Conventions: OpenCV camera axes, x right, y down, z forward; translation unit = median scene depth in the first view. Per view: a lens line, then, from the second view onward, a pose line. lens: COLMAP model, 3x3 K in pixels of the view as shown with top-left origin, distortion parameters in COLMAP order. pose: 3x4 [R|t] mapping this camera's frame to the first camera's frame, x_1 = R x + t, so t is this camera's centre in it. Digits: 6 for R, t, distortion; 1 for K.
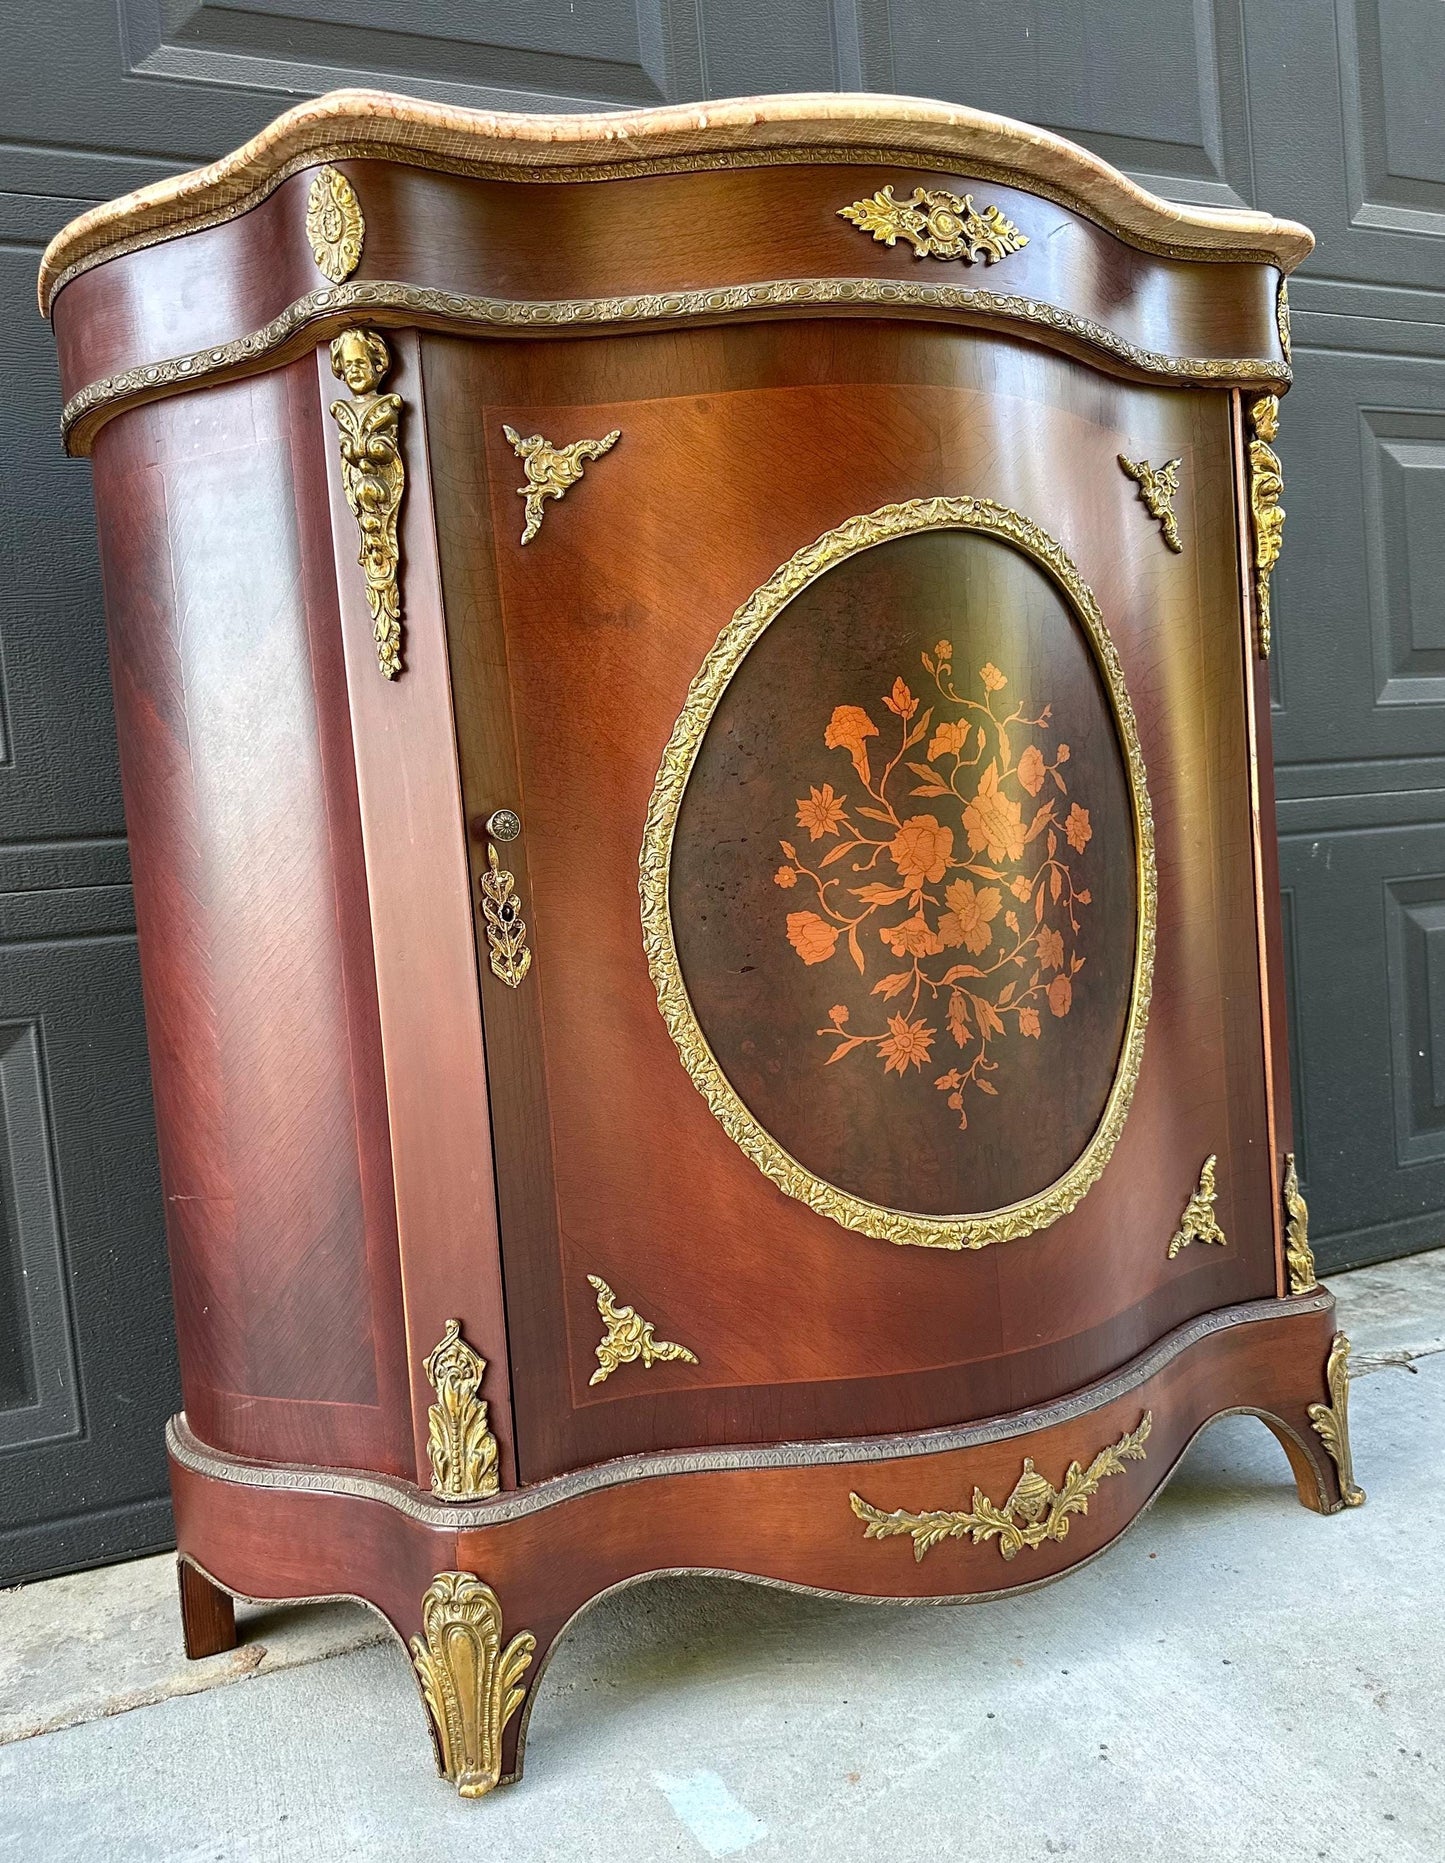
lens RADIAL K [[1422.9, 0, 726.7], [0, 1422.9, 963.4], [0, 0, 1]] dist [0.164087, -0.348199]
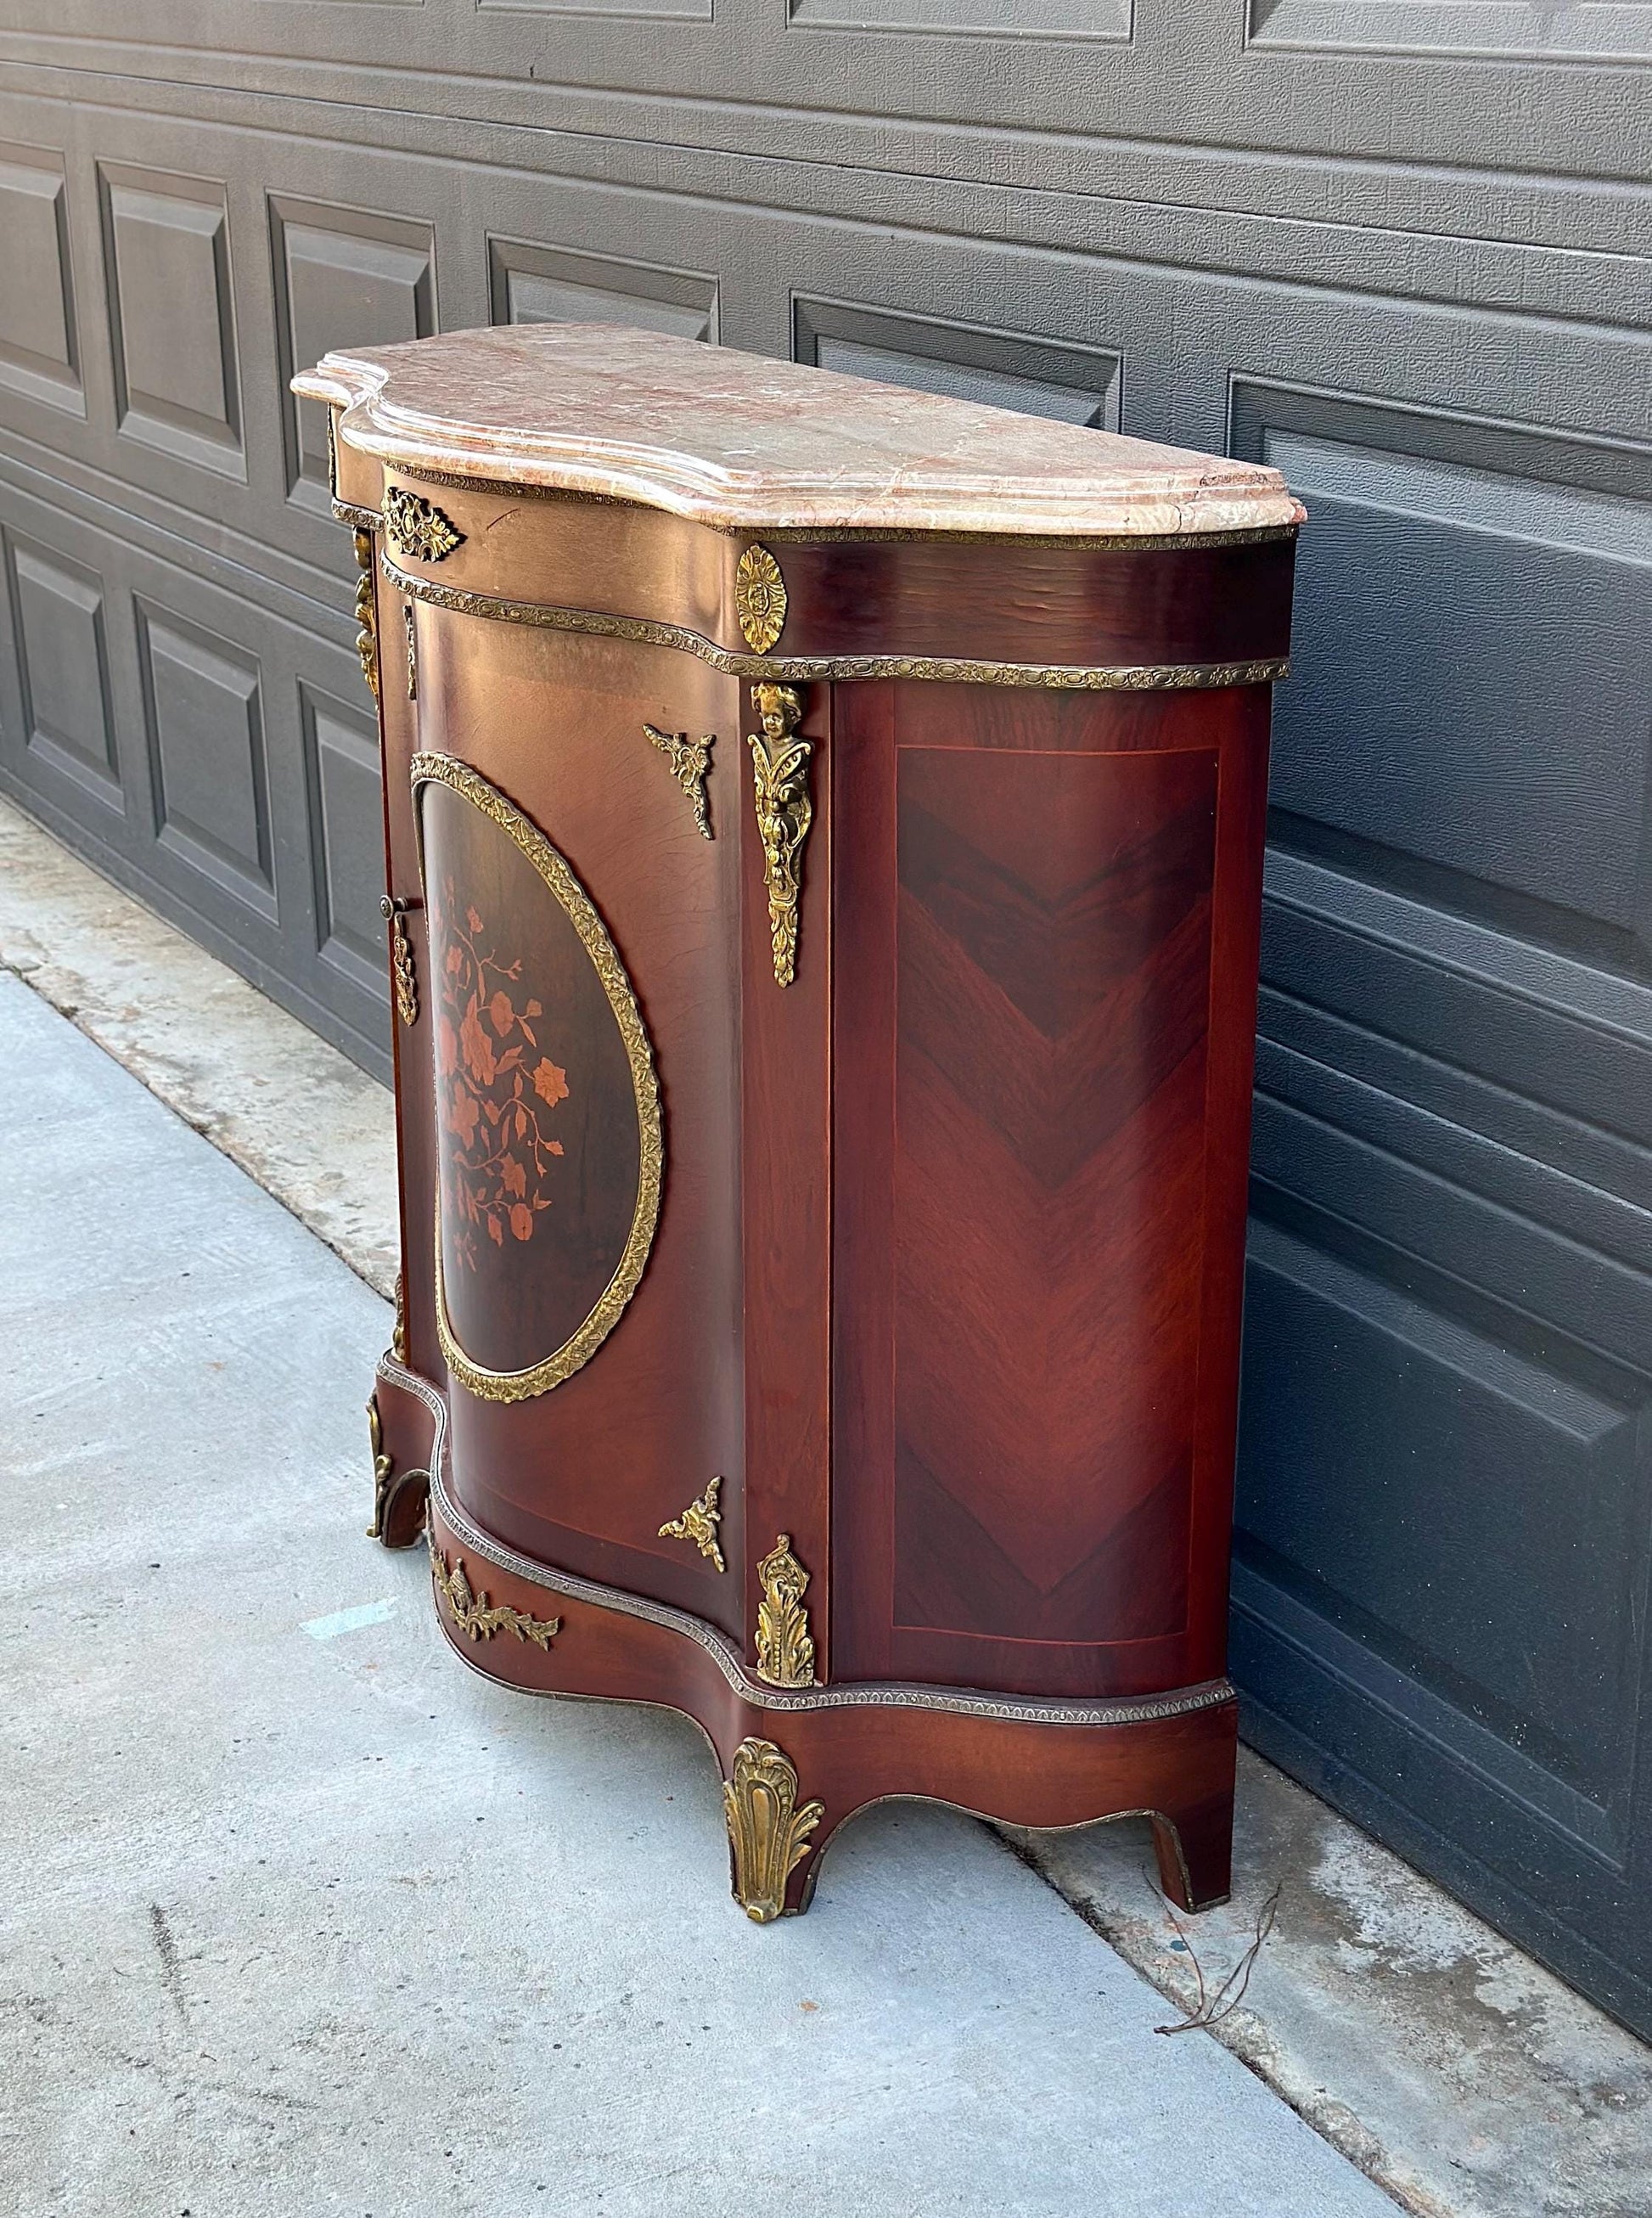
lens RADIAL K [[3418.9, 0, 889.4], [0, 3418.9, 1263.2], [0, 0, 1]] dist [0.168945, -0.153277]
pose [[0.105159, 0.426098, -0.898544, 2.702521], [-0.080431, 0.904238, 0.419386, -1.095325], [0.991197, 0.028168, 0.129361, 0.998660]]
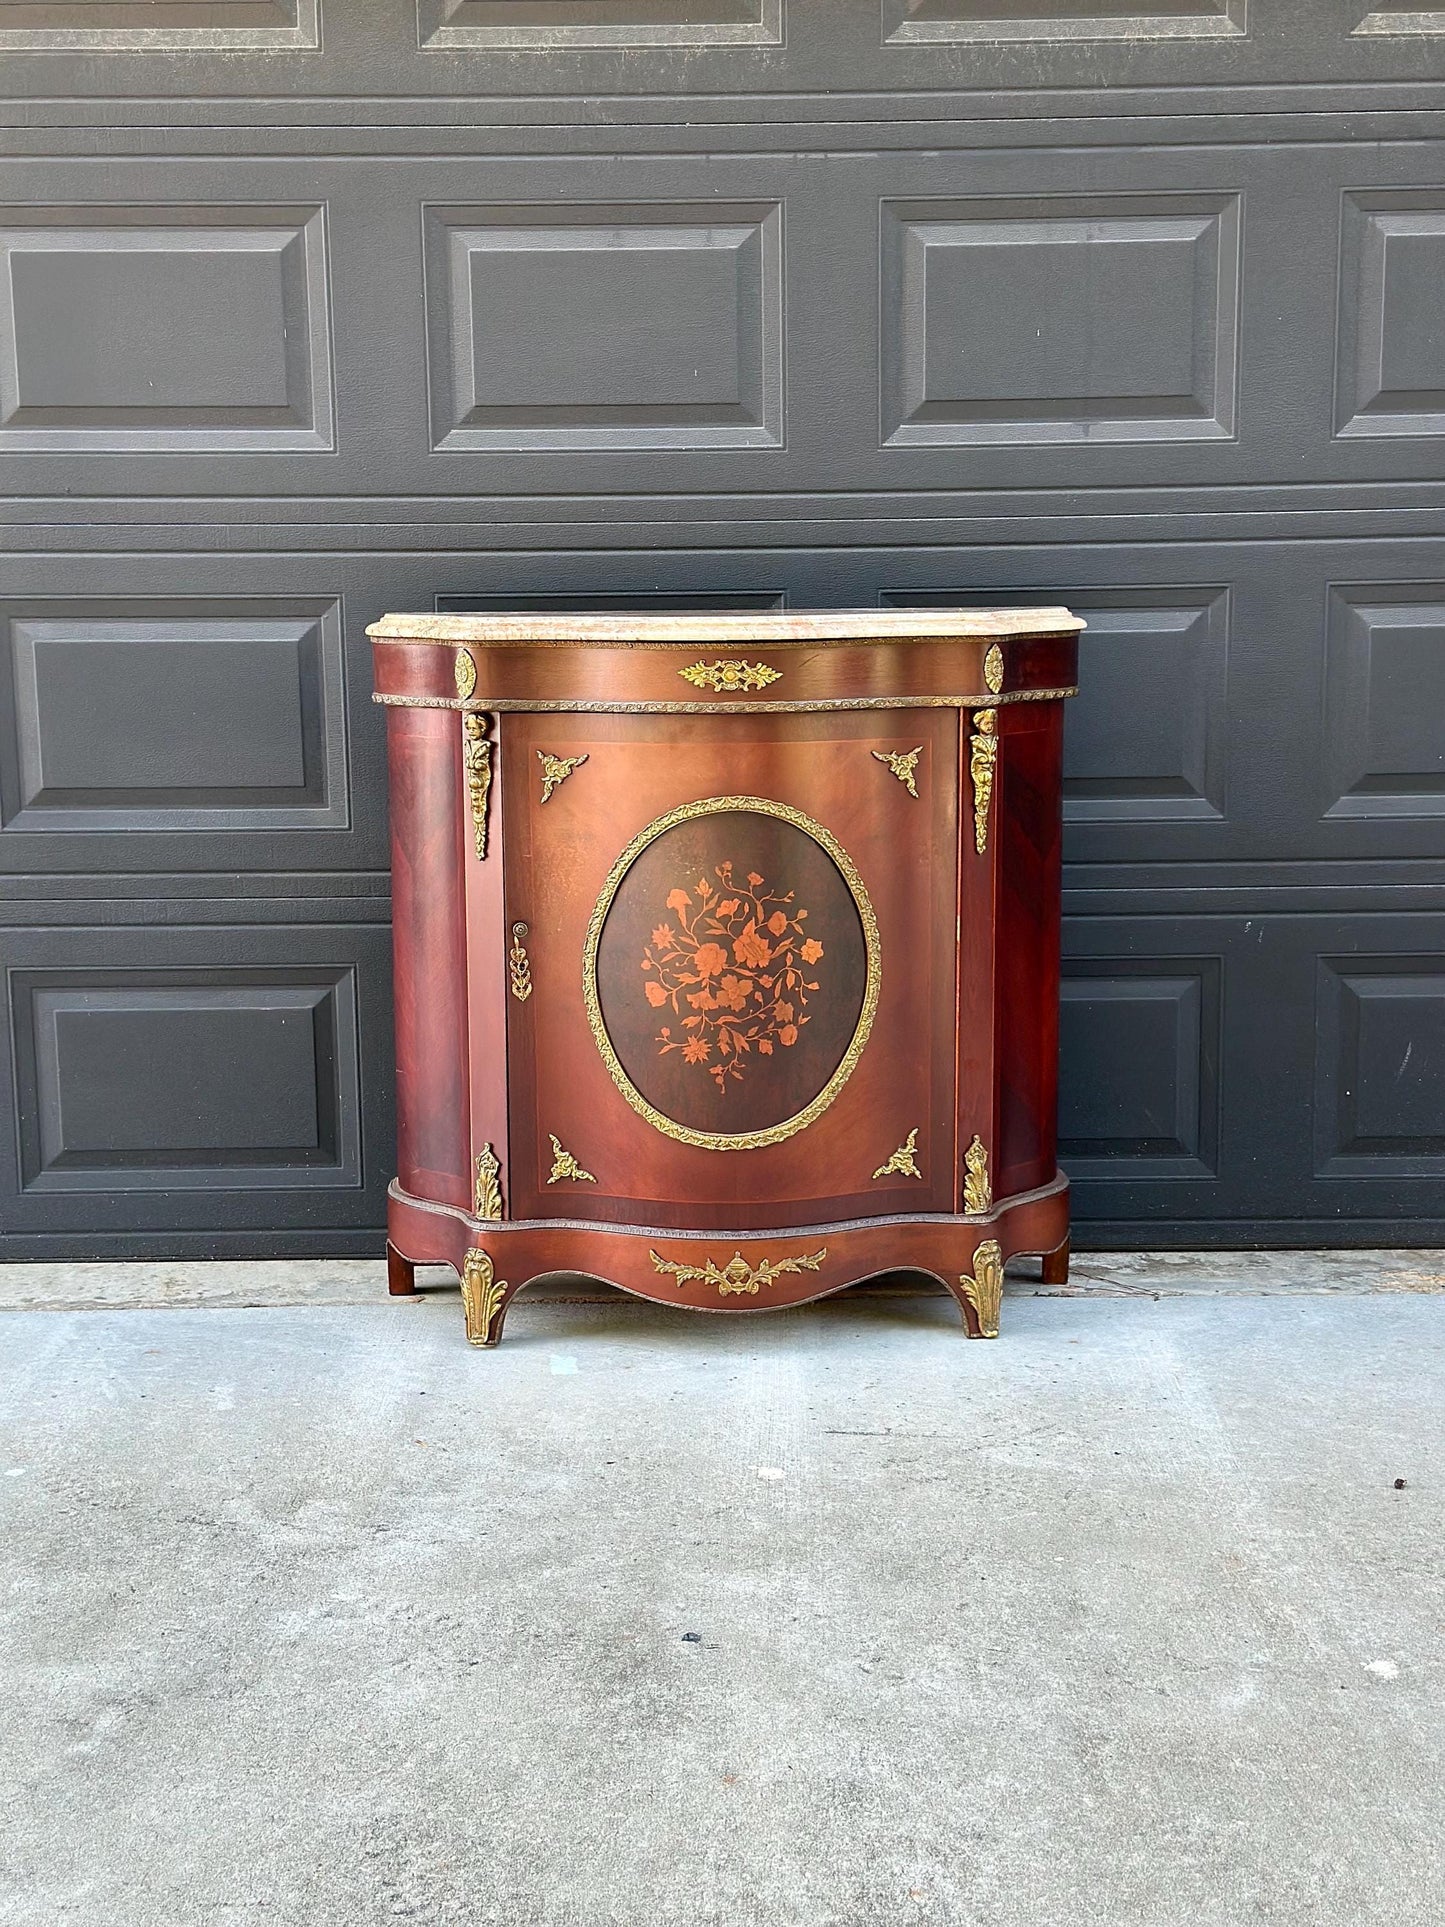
lens RADIAL K [[2725.1, 0, 723.6], [0, 2725.1, 1017.4], [0, 0, 1]] dist [0.136044, -0.006734]
pose [[0.920402, 0.134796, -0.367001, 1.623353], [-0.087578, 0.985916, 0.142480, -0.563373], [0.381037, -0.098998, 0.919244, -2.653339]]
